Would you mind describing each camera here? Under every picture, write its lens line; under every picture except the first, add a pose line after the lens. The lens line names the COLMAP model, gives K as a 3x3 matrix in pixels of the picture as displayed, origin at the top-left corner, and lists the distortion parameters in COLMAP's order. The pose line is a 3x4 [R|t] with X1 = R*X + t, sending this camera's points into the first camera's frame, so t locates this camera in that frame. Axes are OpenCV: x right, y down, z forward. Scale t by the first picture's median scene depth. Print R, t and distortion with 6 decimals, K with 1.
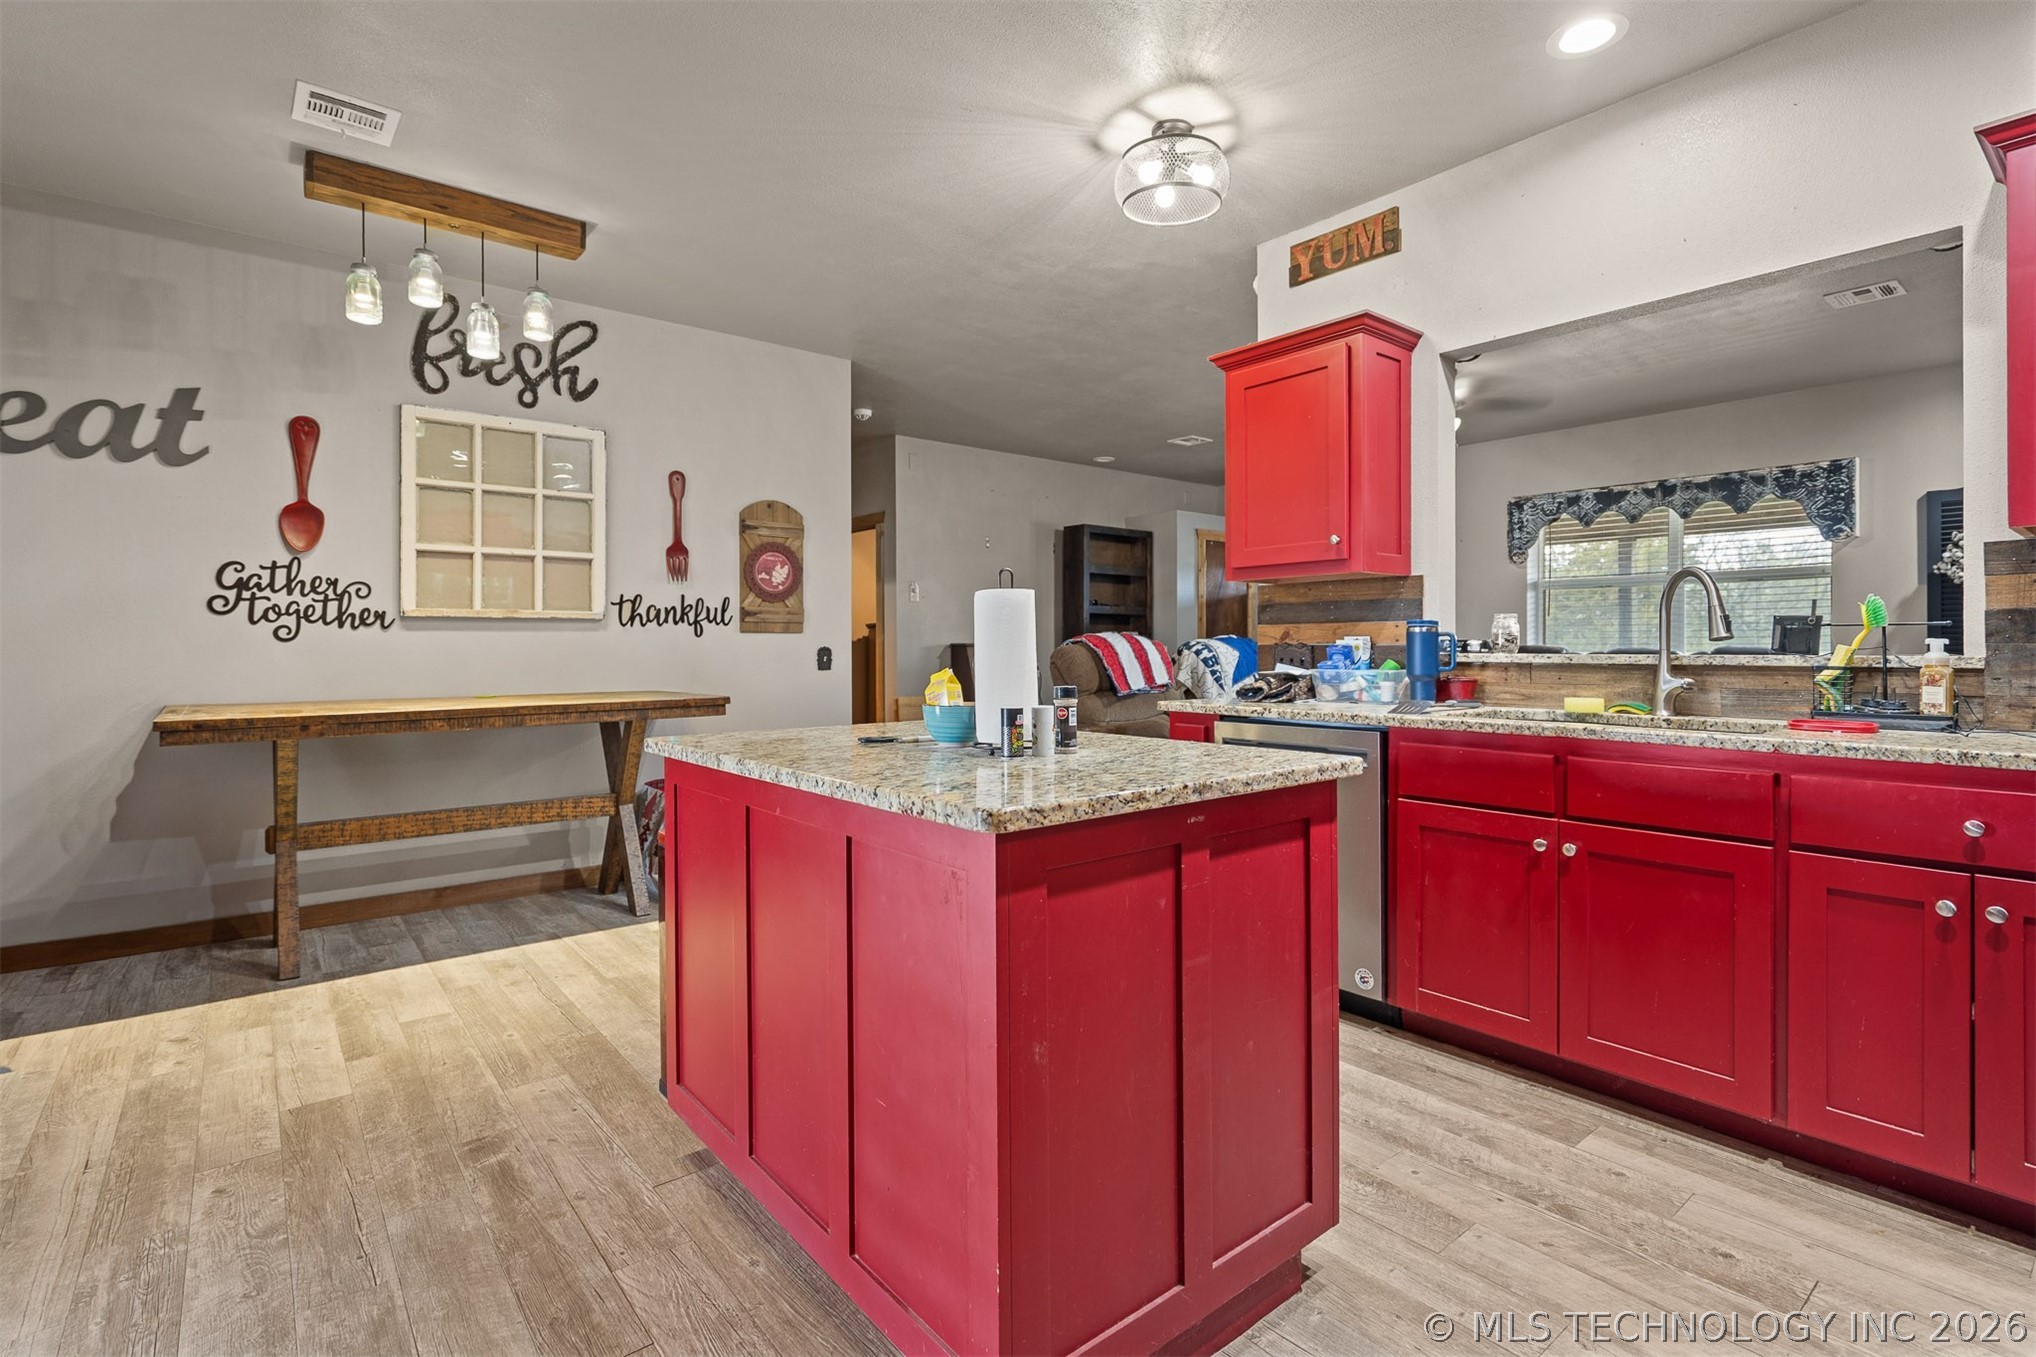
lens RADIAL K [[955.9, 0, 1011.9], [0, 955.9, 646.6], [0, 0, 1]] dist [-0.000996, 0.001792]
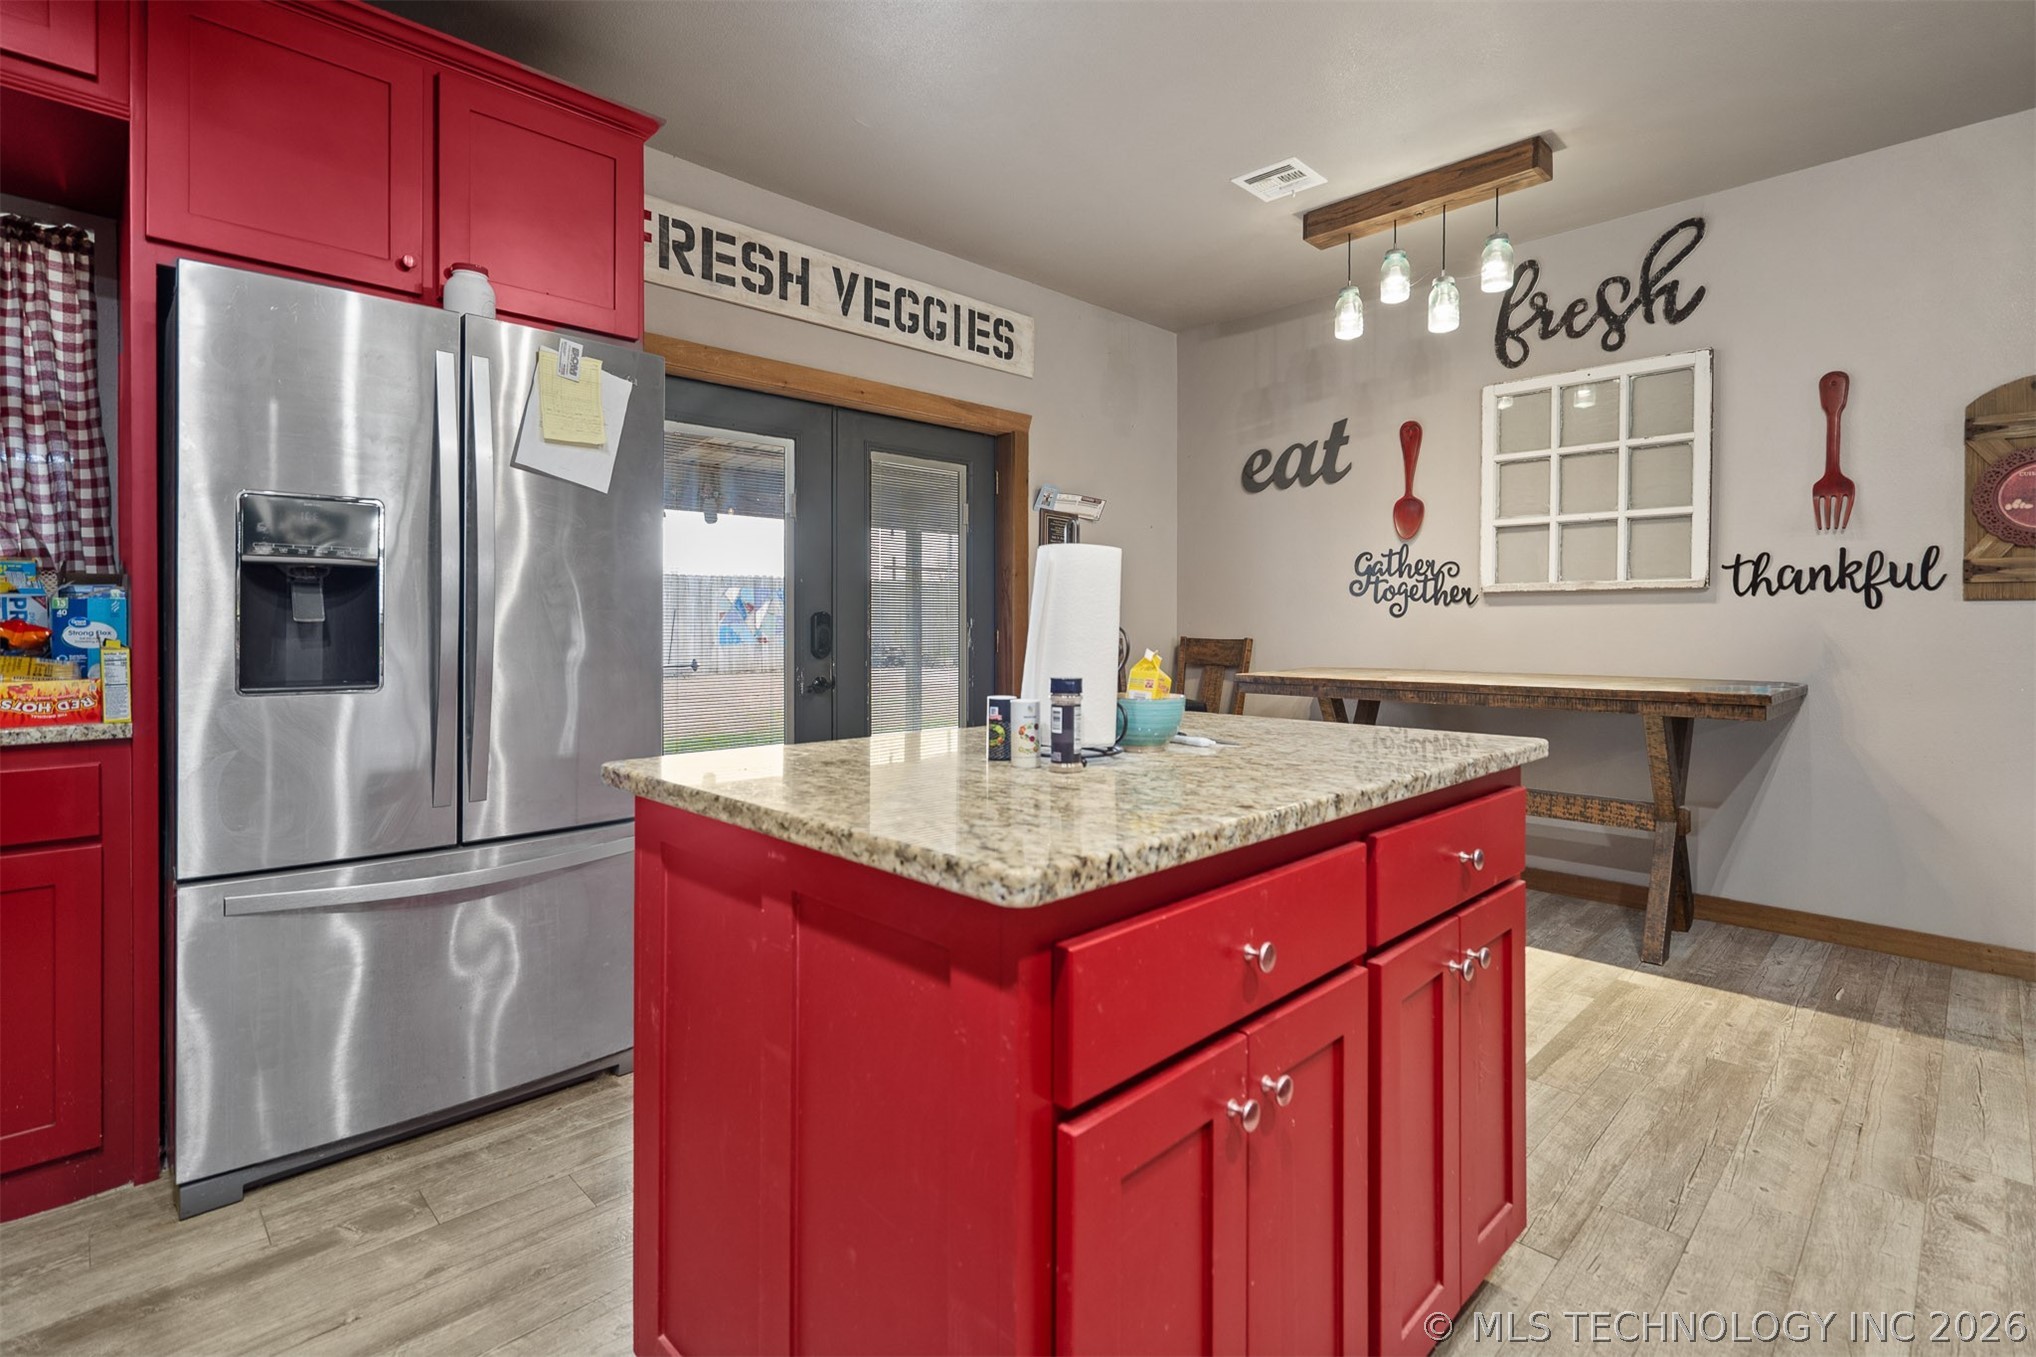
lens RADIAL K [[955.9, 0, 1031.5], [0, 955.9, 629.9], [0, 0, 1]] dist [-0.000996, 0.001792]
pose [[0.104670, 0.009863, -0.994458, 0.319932], [-0.002818, 0.999950, 0.009621, 0.000290], [0.994503, 0.001796, 0.104692, 0.381630]]
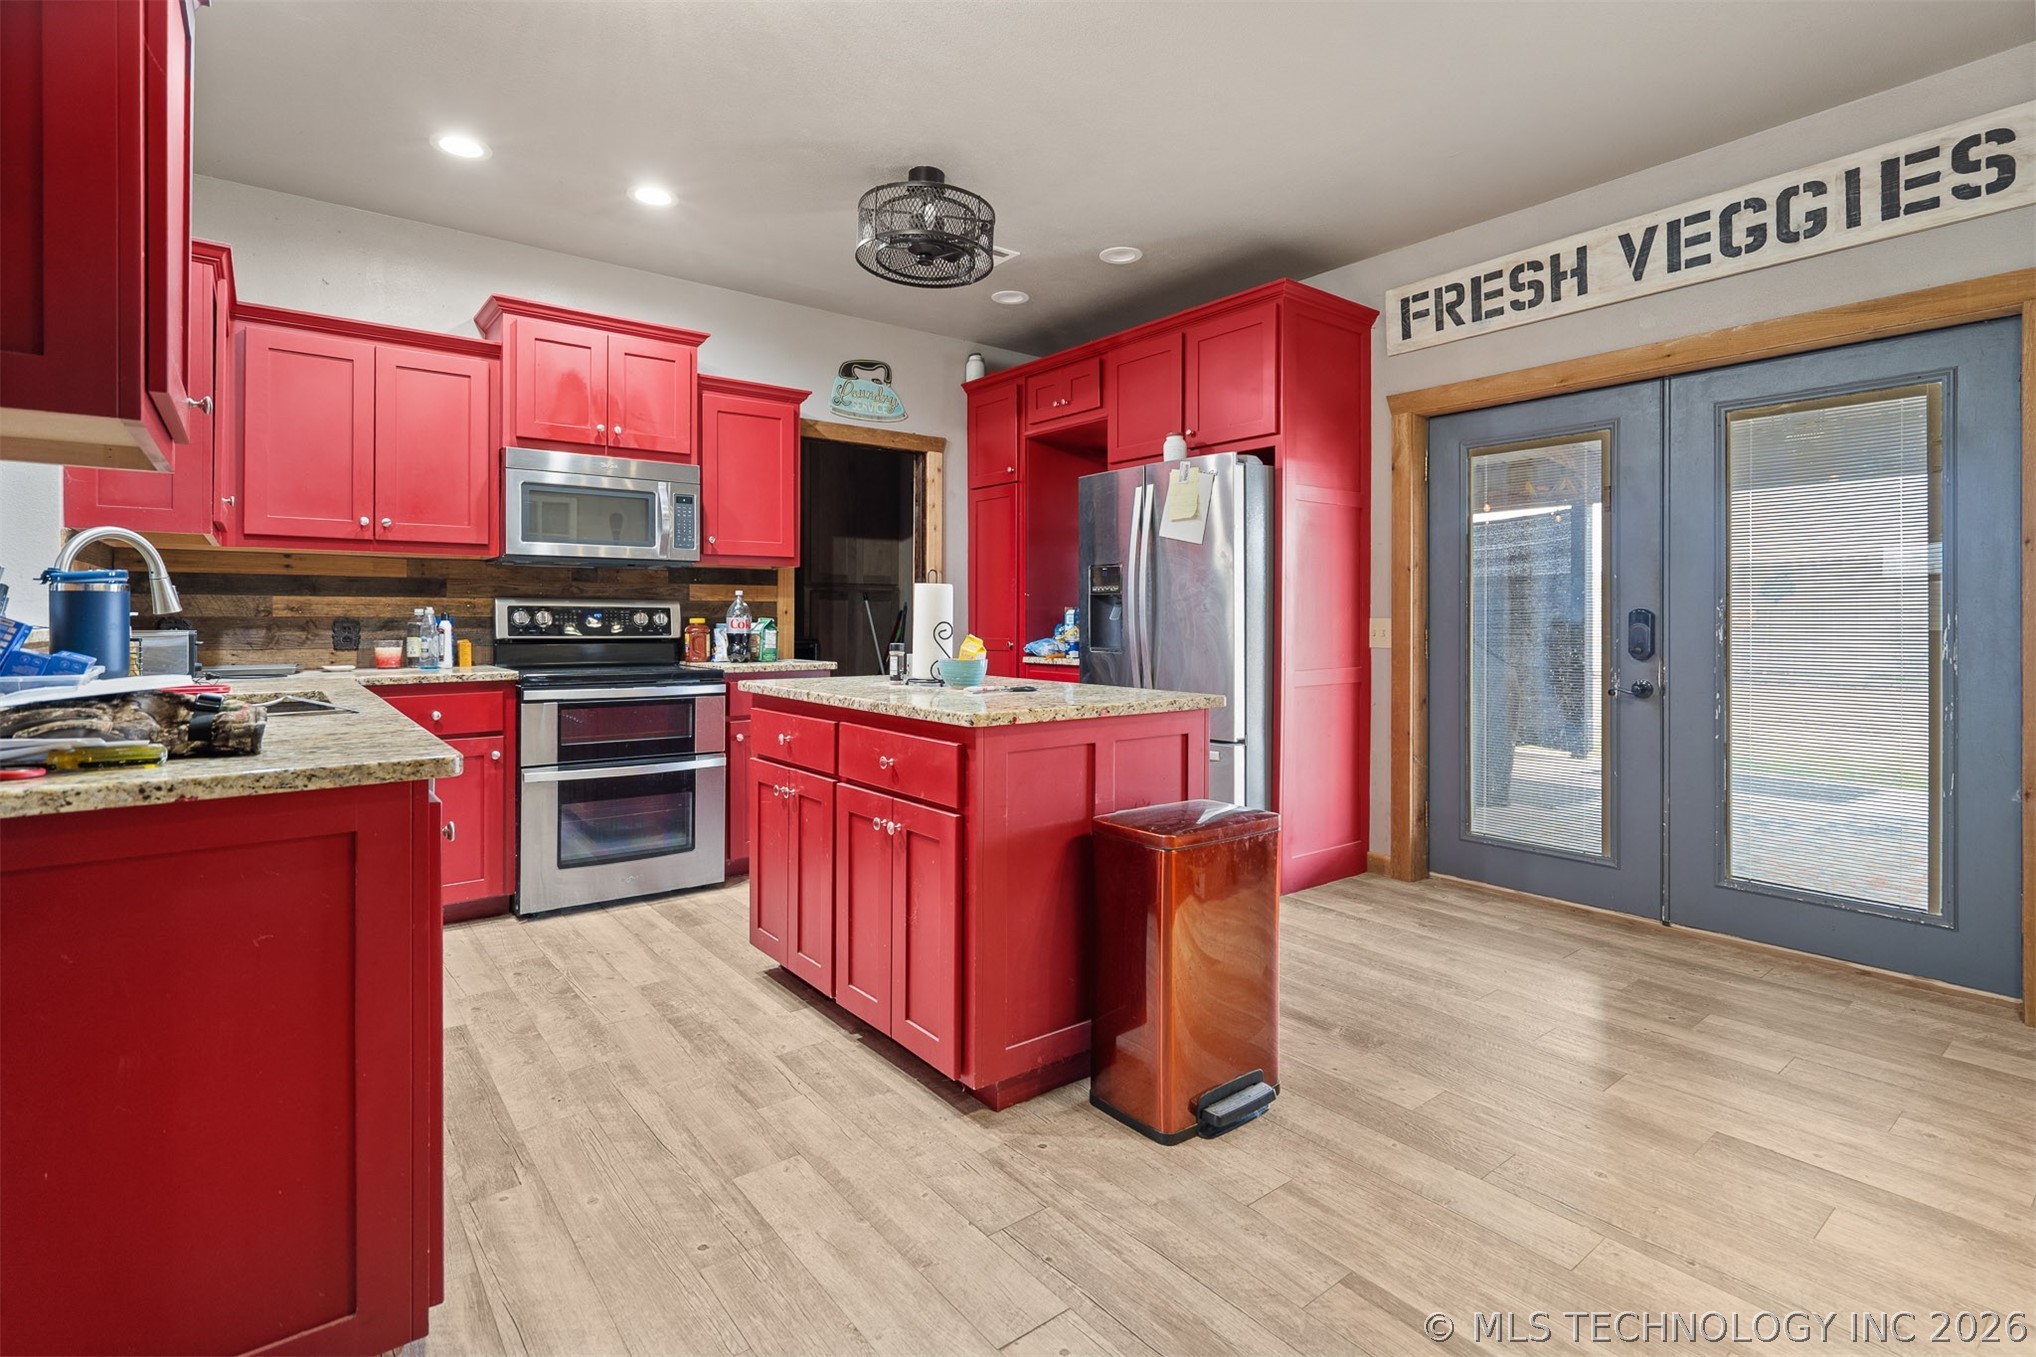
lens RADIAL K [[955.9, 0, 1014.4], [0, 955.9, 620.9], [0, 0, 1]] dist [-0.000996, 0.001792]
pose [[-0.999886, 0.001629, 0.015040, -0.070701], [0.001668, 0.999995, 0.002612, -0.000172], [-0.015035, 0.002637, -0.999883, 1.108276]]
